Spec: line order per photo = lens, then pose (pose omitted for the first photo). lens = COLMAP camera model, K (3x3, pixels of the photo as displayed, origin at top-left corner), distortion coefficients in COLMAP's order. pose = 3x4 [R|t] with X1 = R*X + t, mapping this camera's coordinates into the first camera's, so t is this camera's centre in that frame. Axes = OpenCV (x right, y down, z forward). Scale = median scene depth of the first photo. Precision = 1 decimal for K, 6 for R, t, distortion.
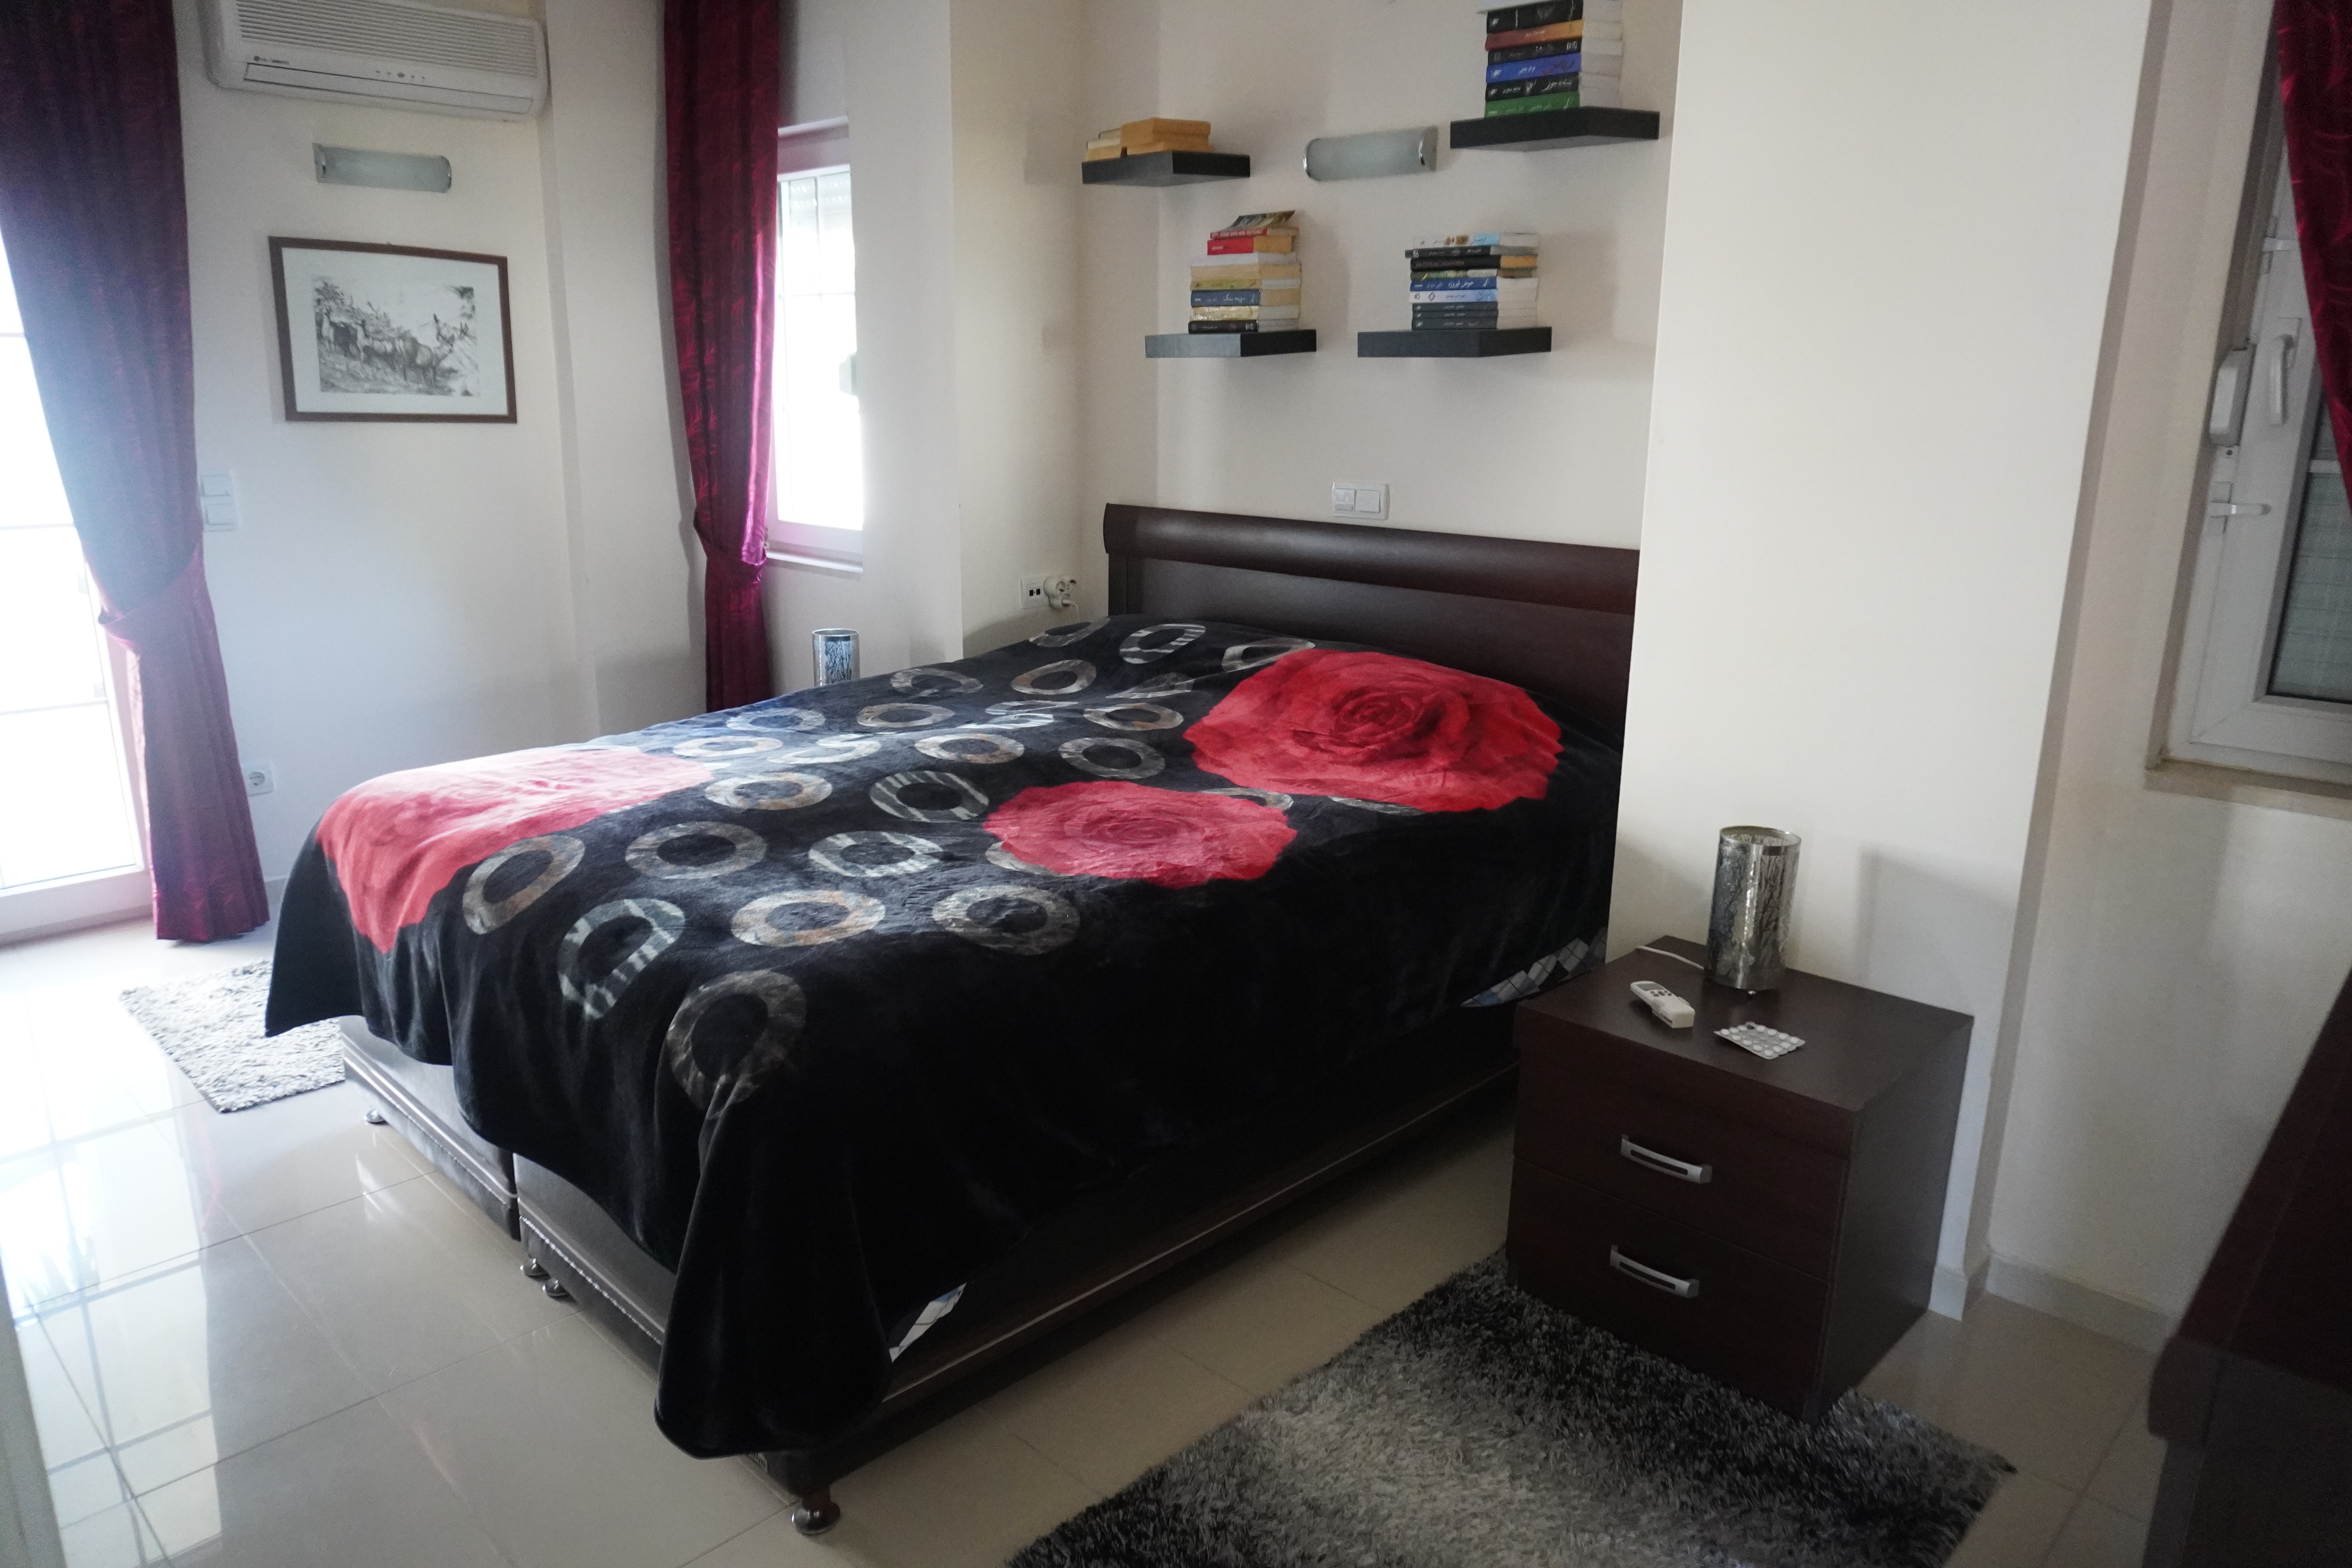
lens RADIAL K [[1566.7, 0, 1168.3], [0, 1566.7, 777.3], [0, 0, 1]] dist [-0.045368, 0.027186]
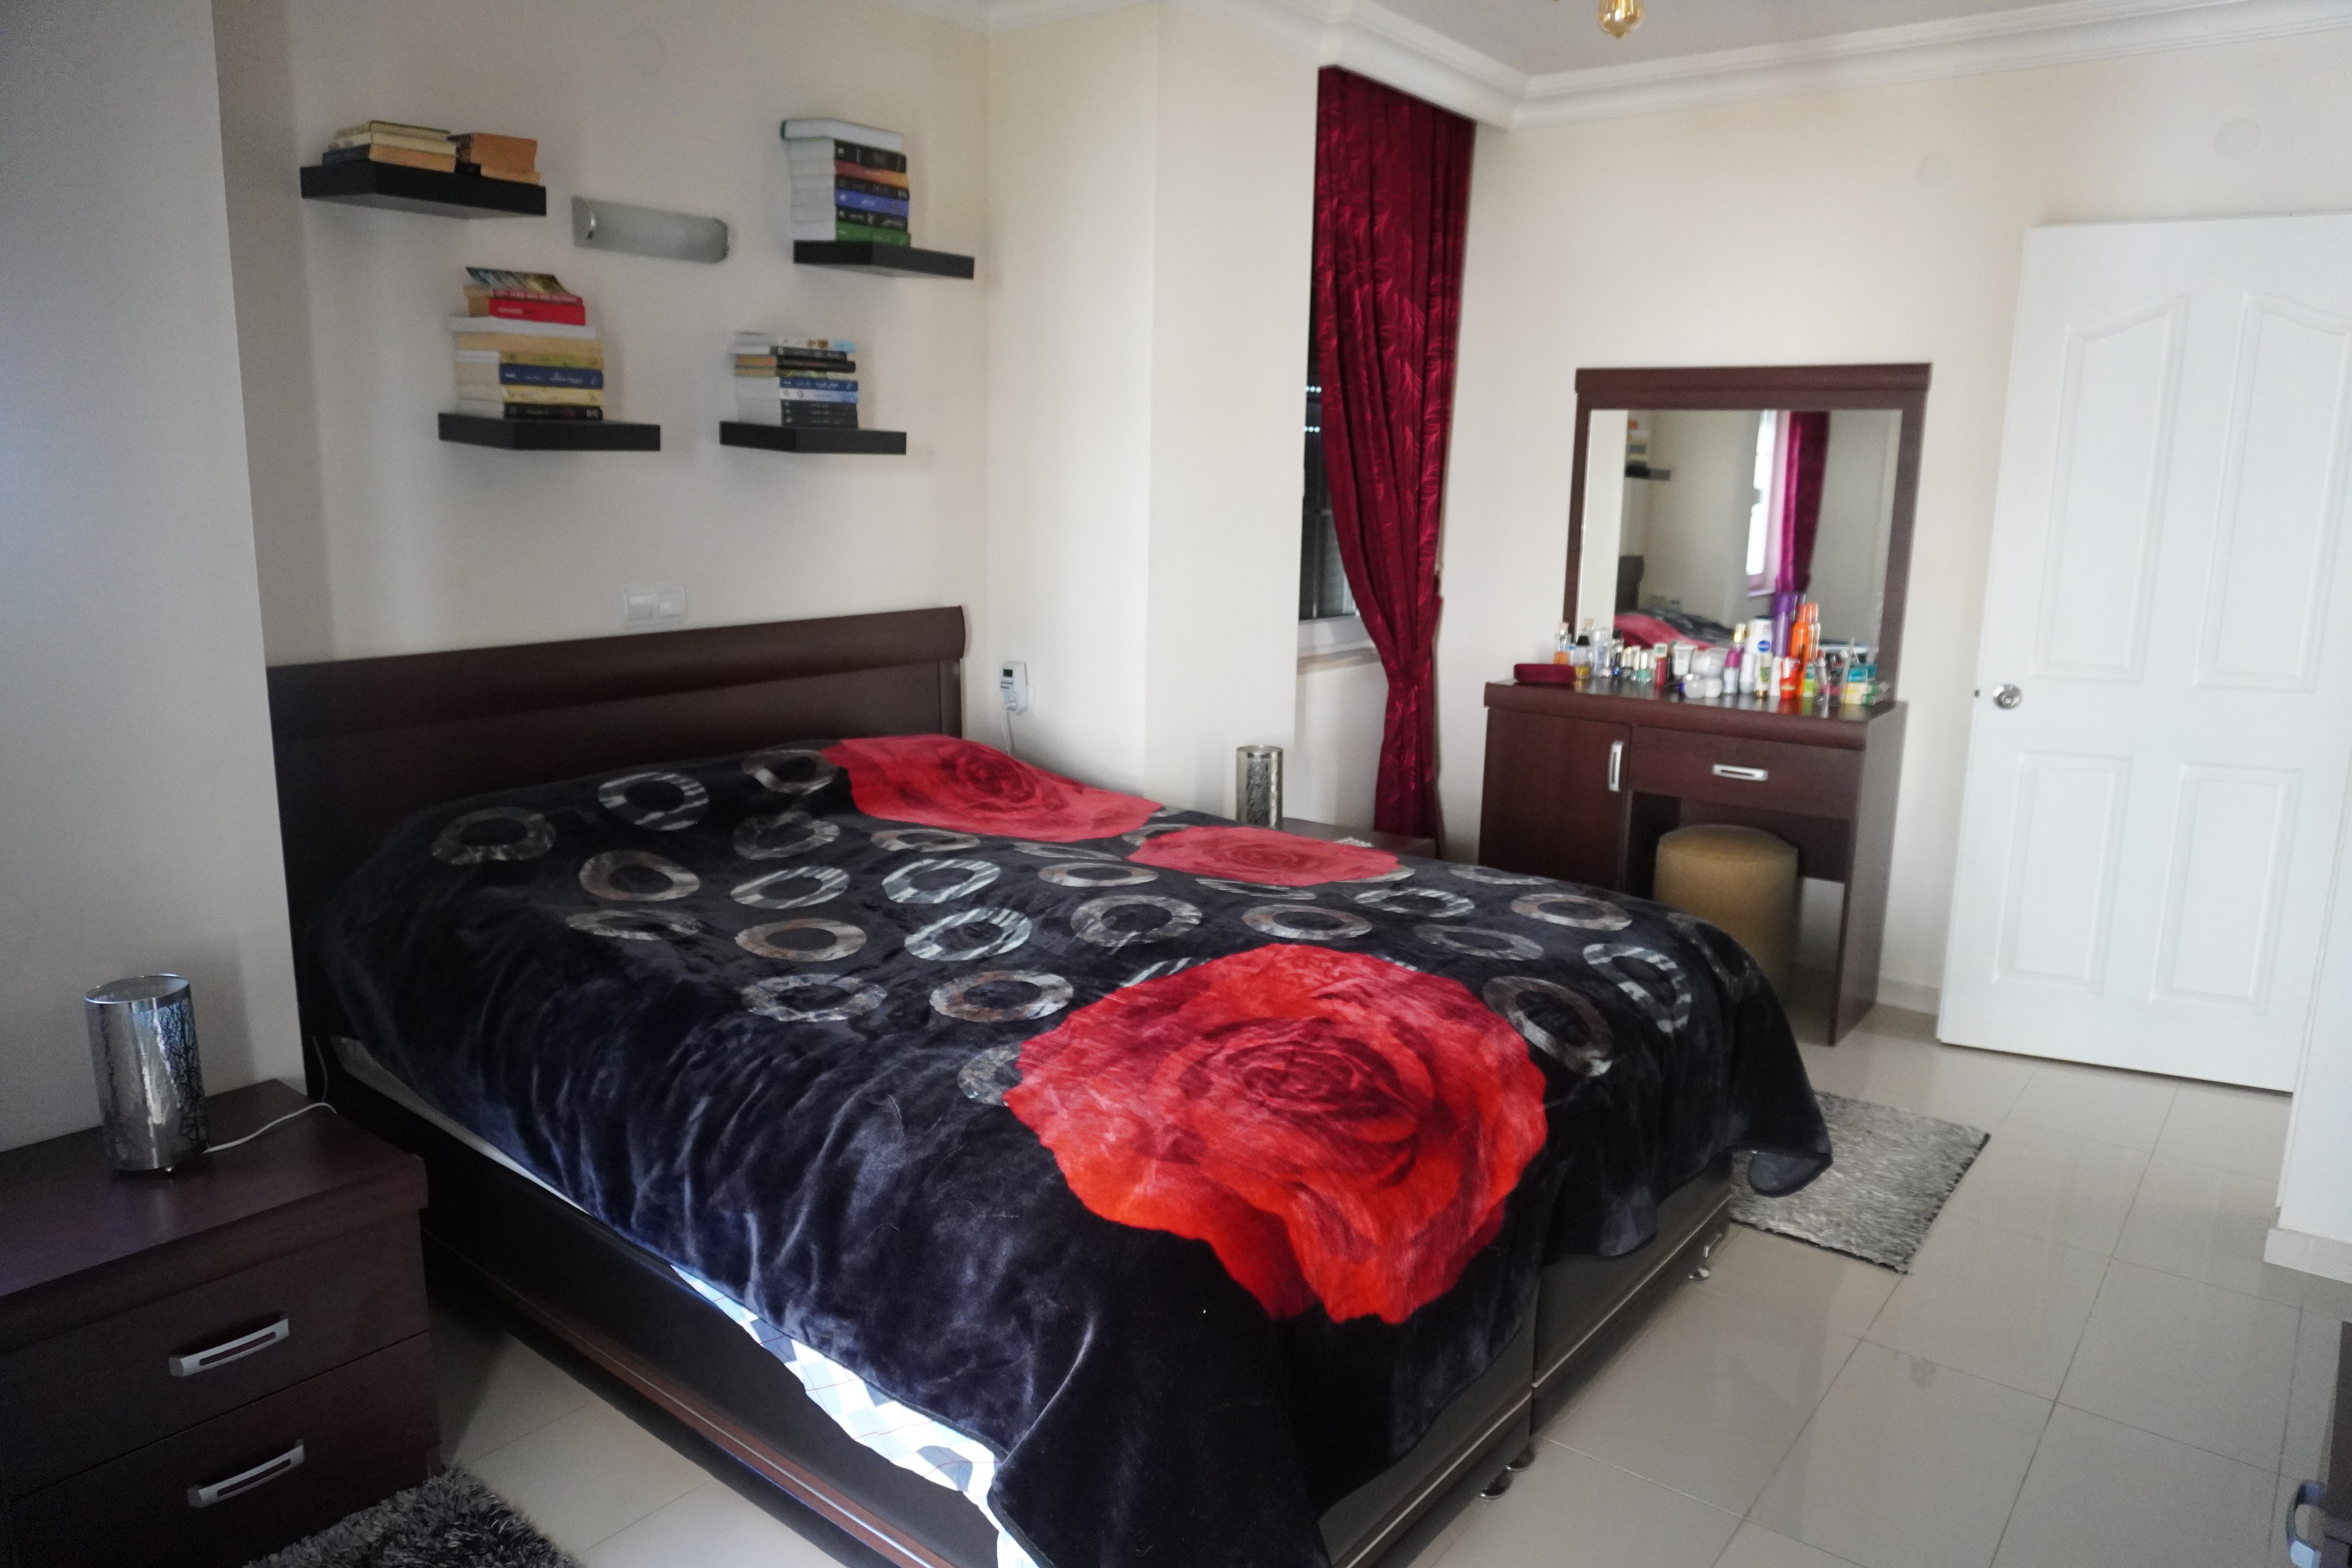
lens RADIAL K [[1566.7, 0, 1168.9], [0, 1566.7, 788.3], [0, 0, 1]] dist [-0.045368, 0.027186]
pose [[-0.119120, -0.219061, 0.968412, -0.935014], [0.230219, 0.942682, 0.241559, -0.259398], [-0.965821, 0.251721, -0.061860, 0.907284]]
